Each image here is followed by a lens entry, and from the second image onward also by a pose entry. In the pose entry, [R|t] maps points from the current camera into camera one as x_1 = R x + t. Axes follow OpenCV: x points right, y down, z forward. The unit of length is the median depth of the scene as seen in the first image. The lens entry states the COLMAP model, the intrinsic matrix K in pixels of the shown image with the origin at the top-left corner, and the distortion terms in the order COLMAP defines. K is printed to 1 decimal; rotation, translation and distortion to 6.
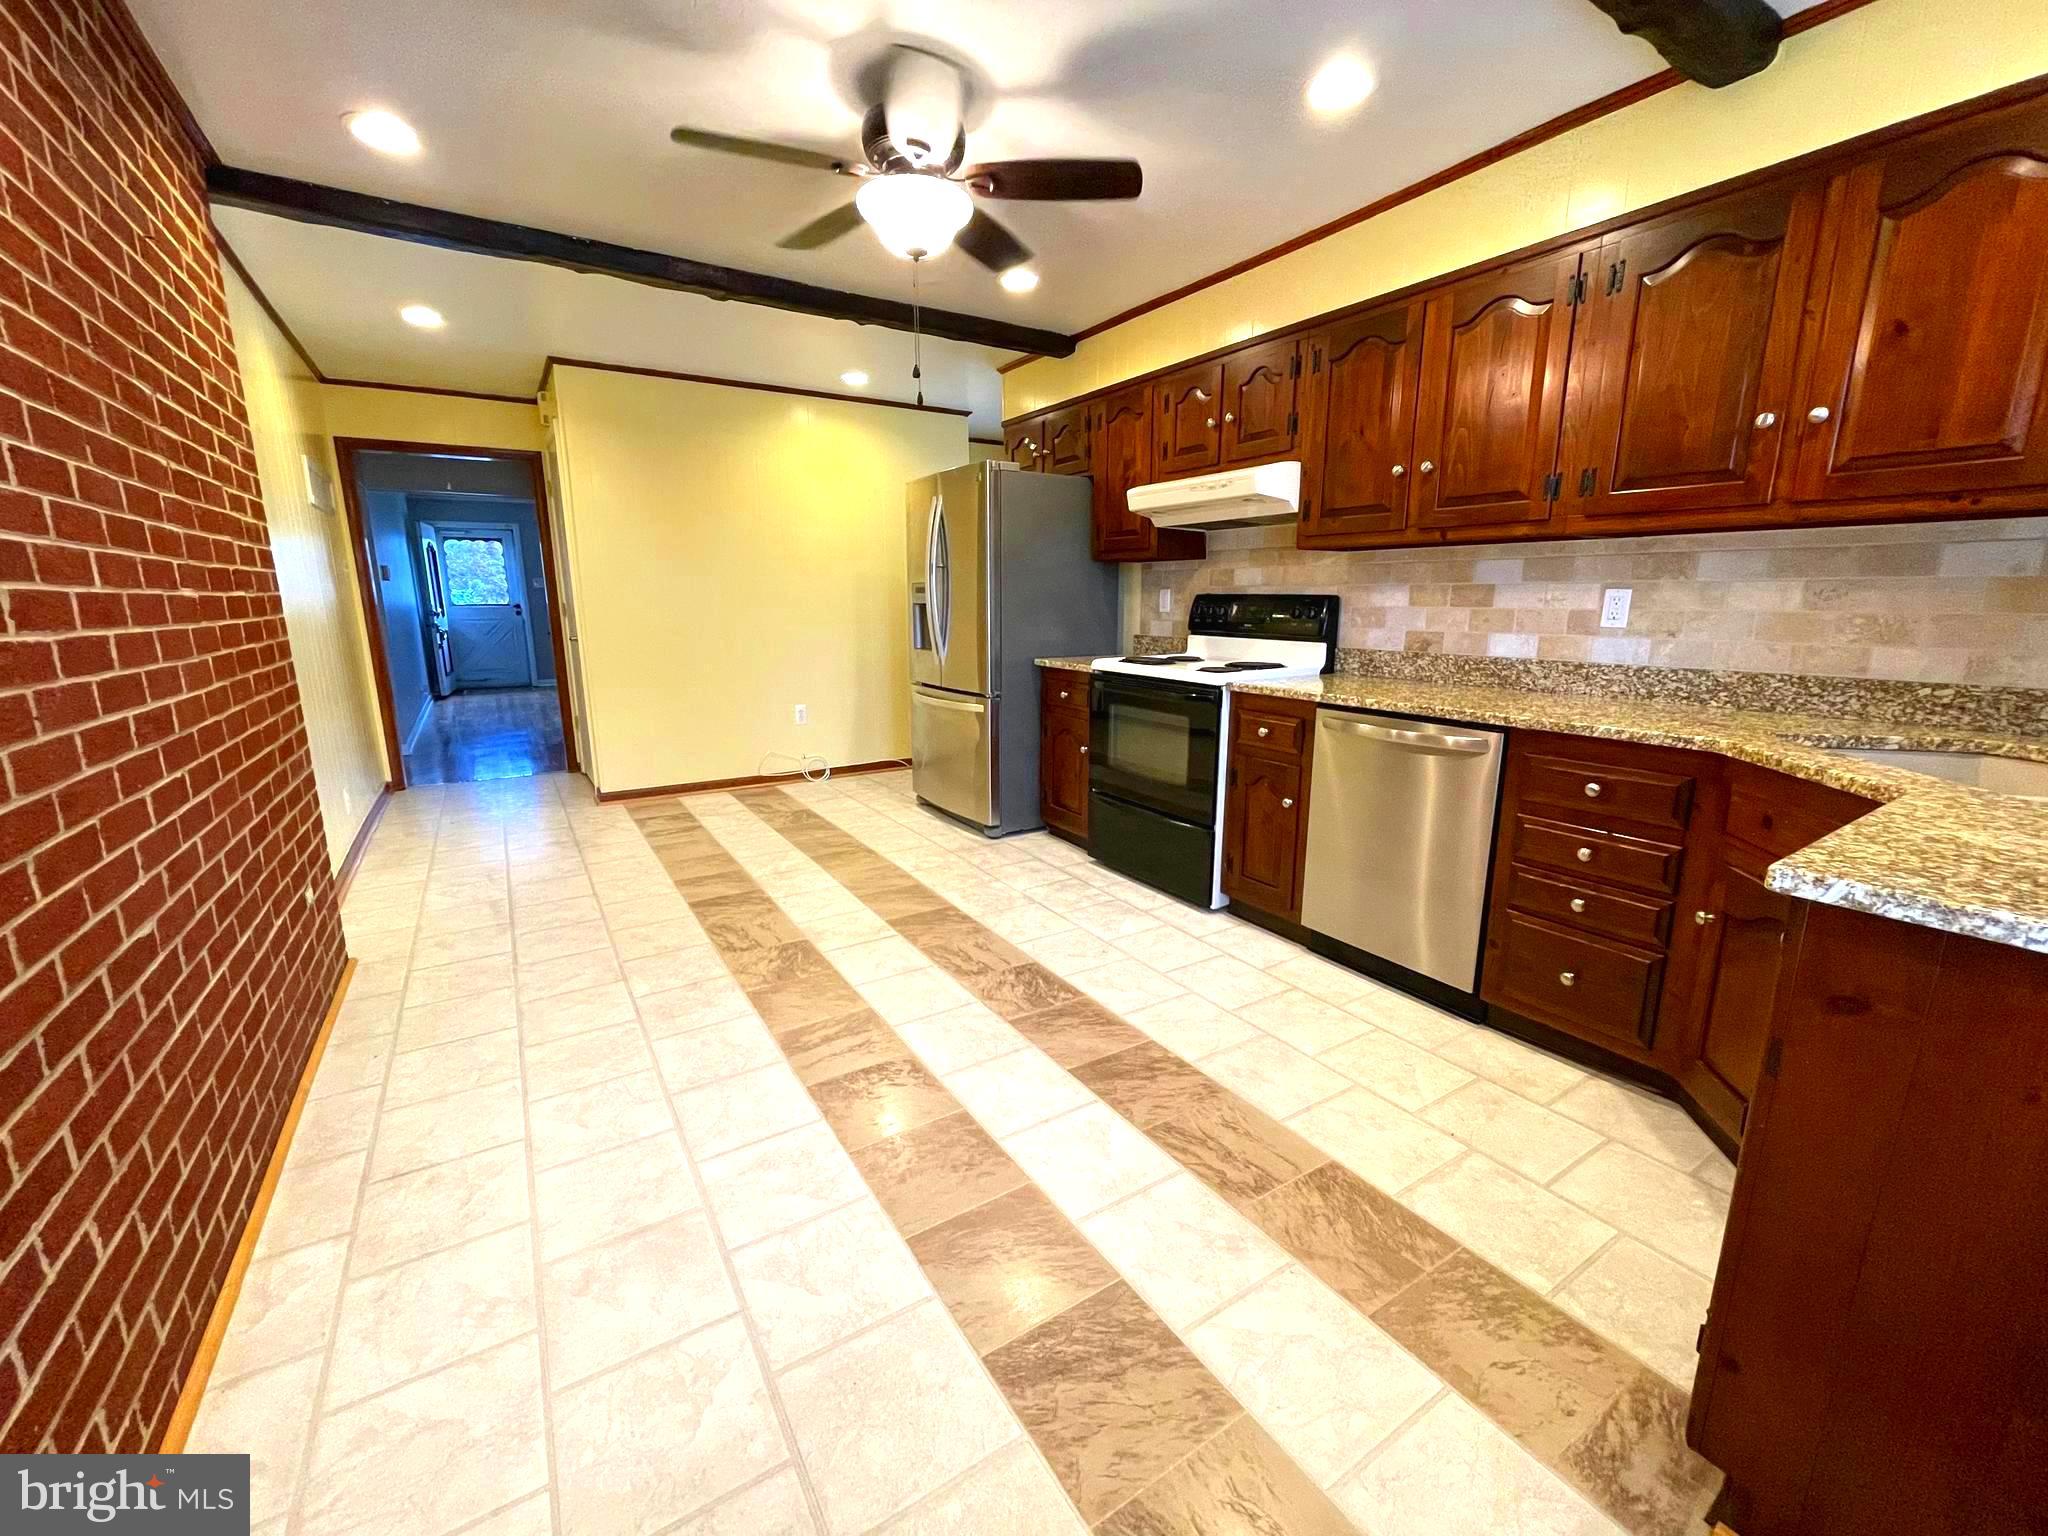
lens RADIAL K [[825.8, 0, 1026.7], [0, 825.8, 770.3], [0, 0, 1]] dist [-0.003857, 0.000573]
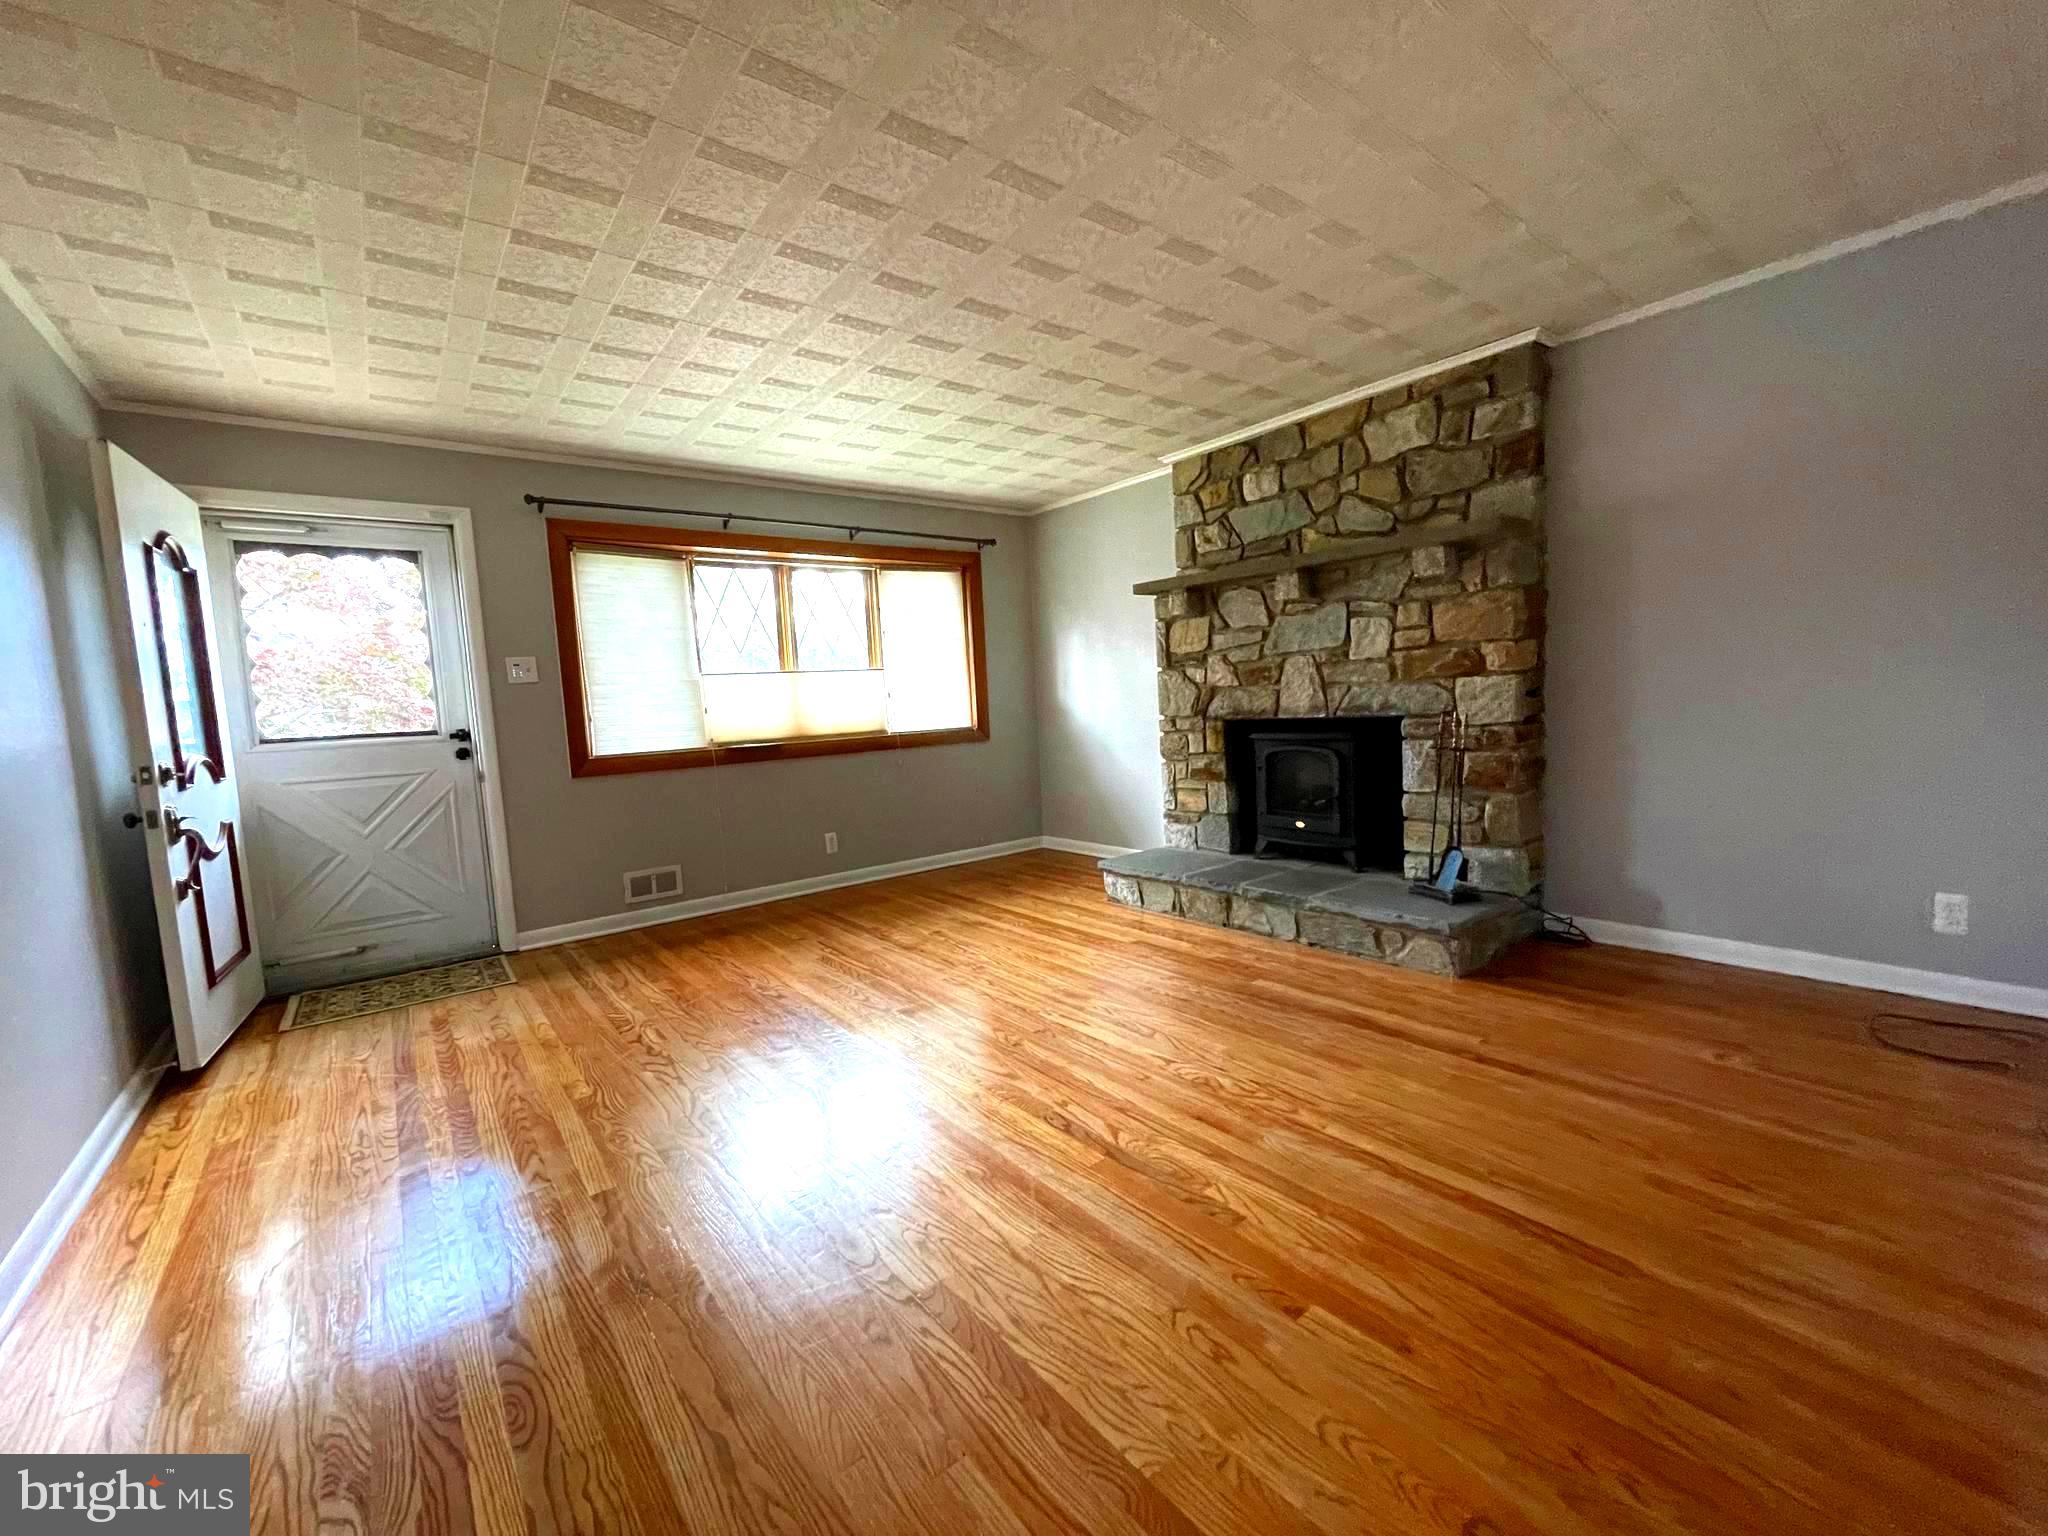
lens RADIAL K [[825.8, 0, 1024.3], [0, 825.8, 776.5], [0, 0, 1]] dist [-0.003857, 0.000573]
pose [[0.994124, -0.056872, 0.092100, -1.848534], [0.067355, 0.991075, -0.115037, -0.560022], [-0.084736, 0.120564, 0.989082, 2.838232]]
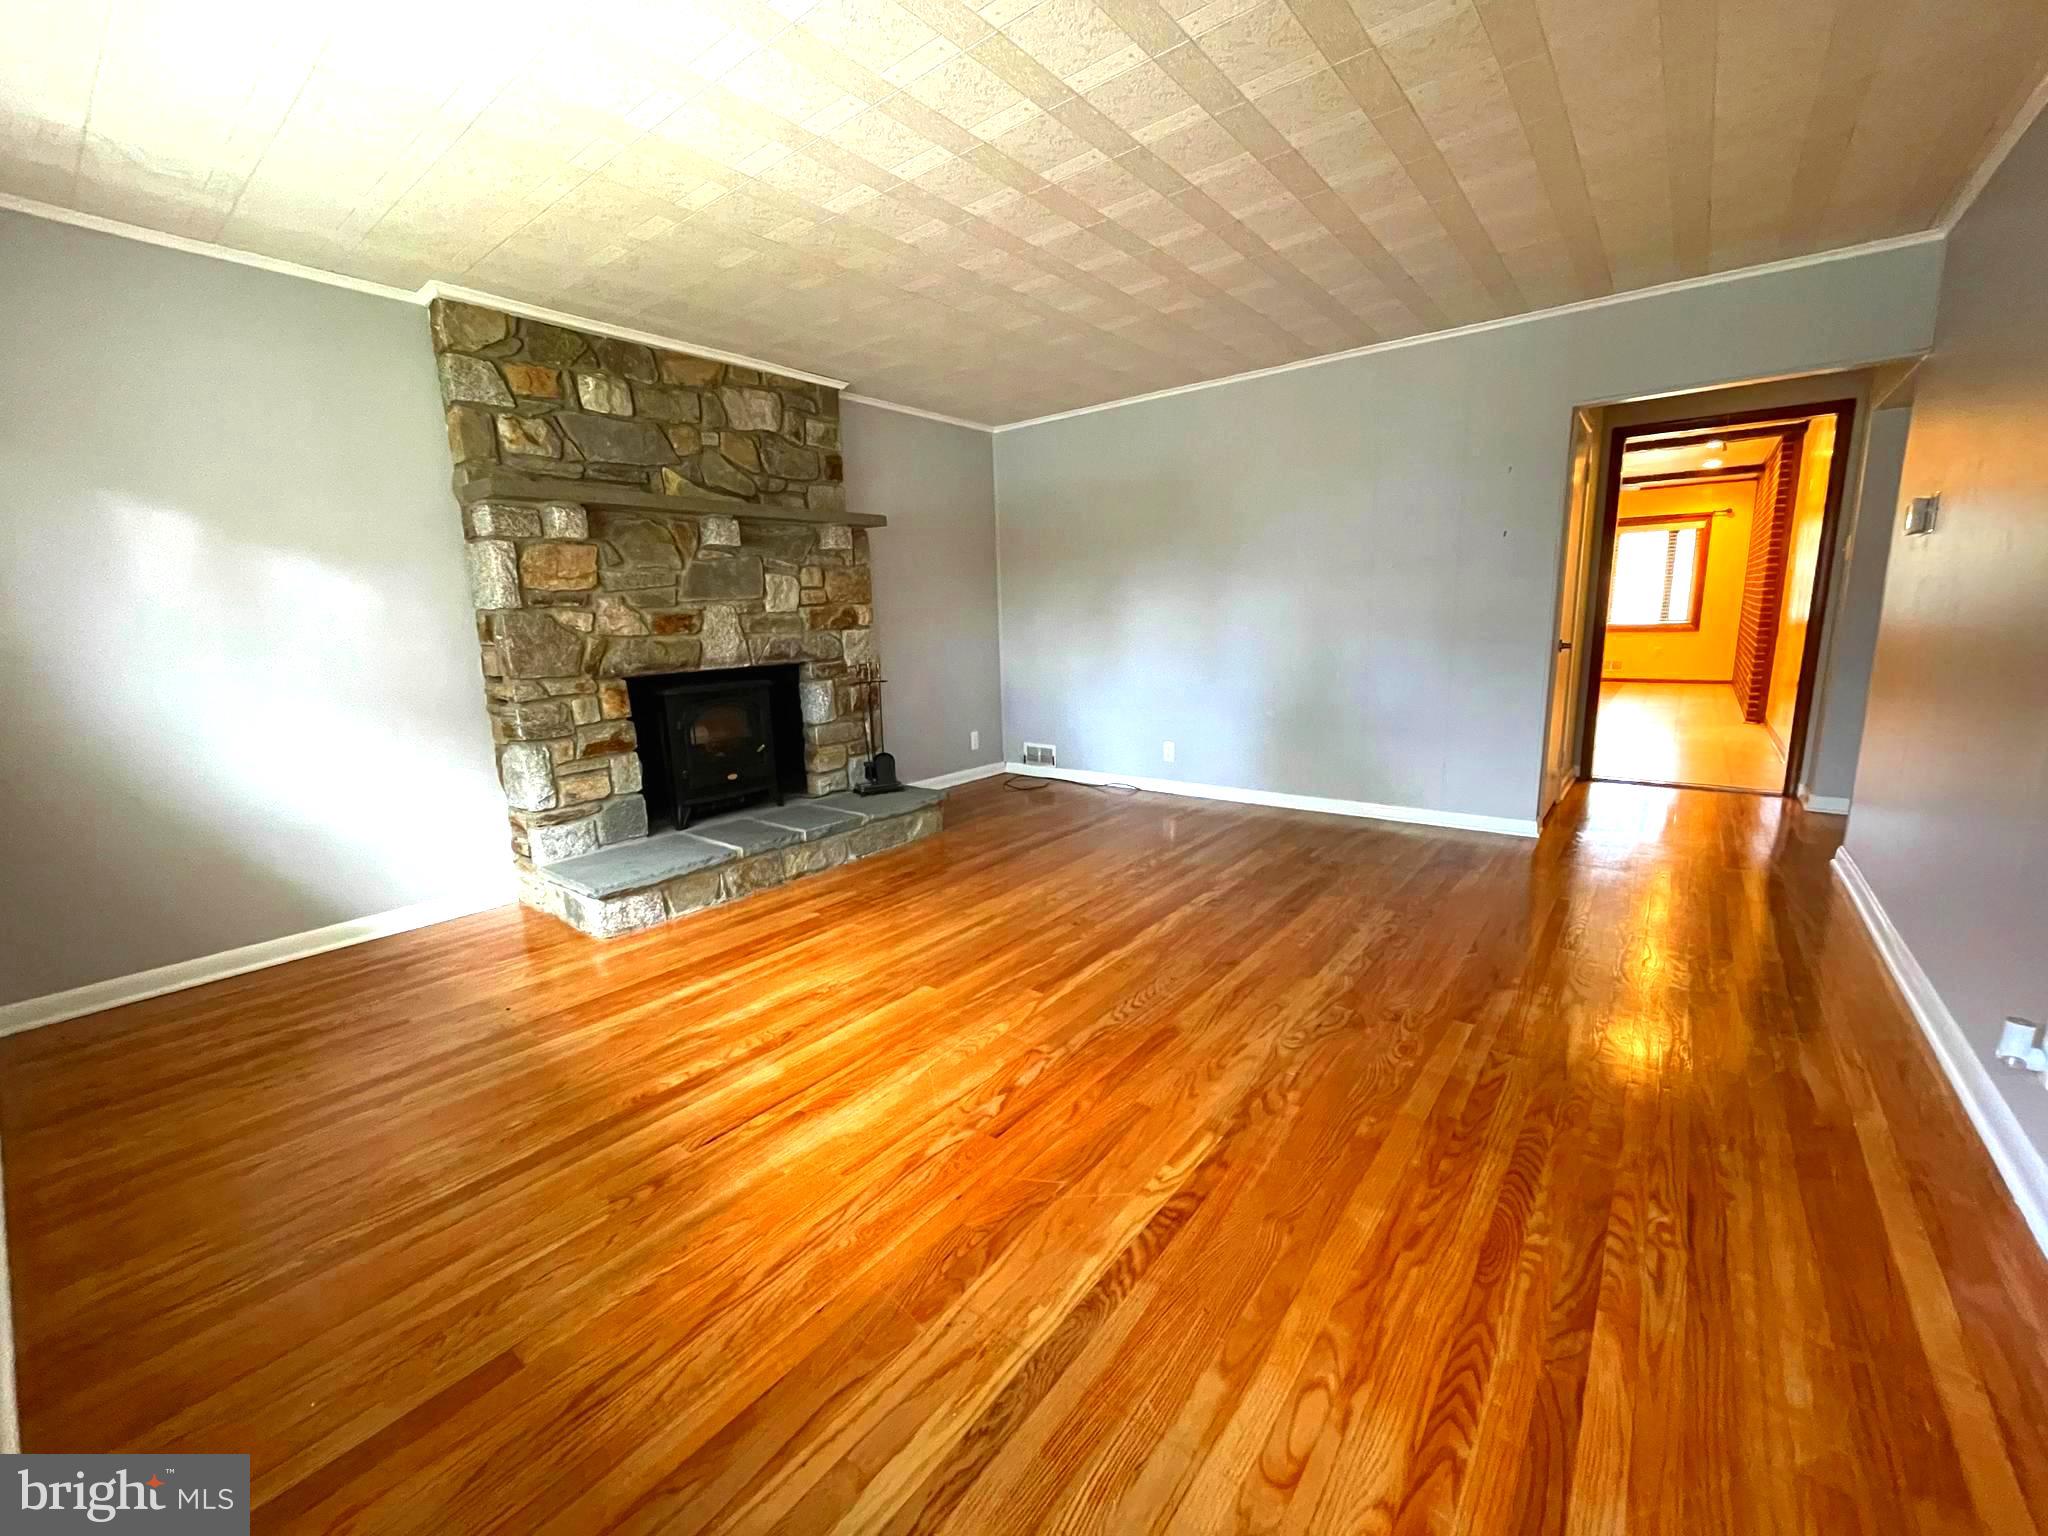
lens RADIAL K [[825.8, 0, 1030.3], [0, 825.8, 773.5], [0, 0, 1]] dist [-0.003857, 0.000573]
pose [[-0.328282, -0.163791, 0.930271, -2.769880], [0.230690, 0.941126, 0.247110, -0.859293], [-0.915977, 0.295726, -0.271170, 4.189967]]
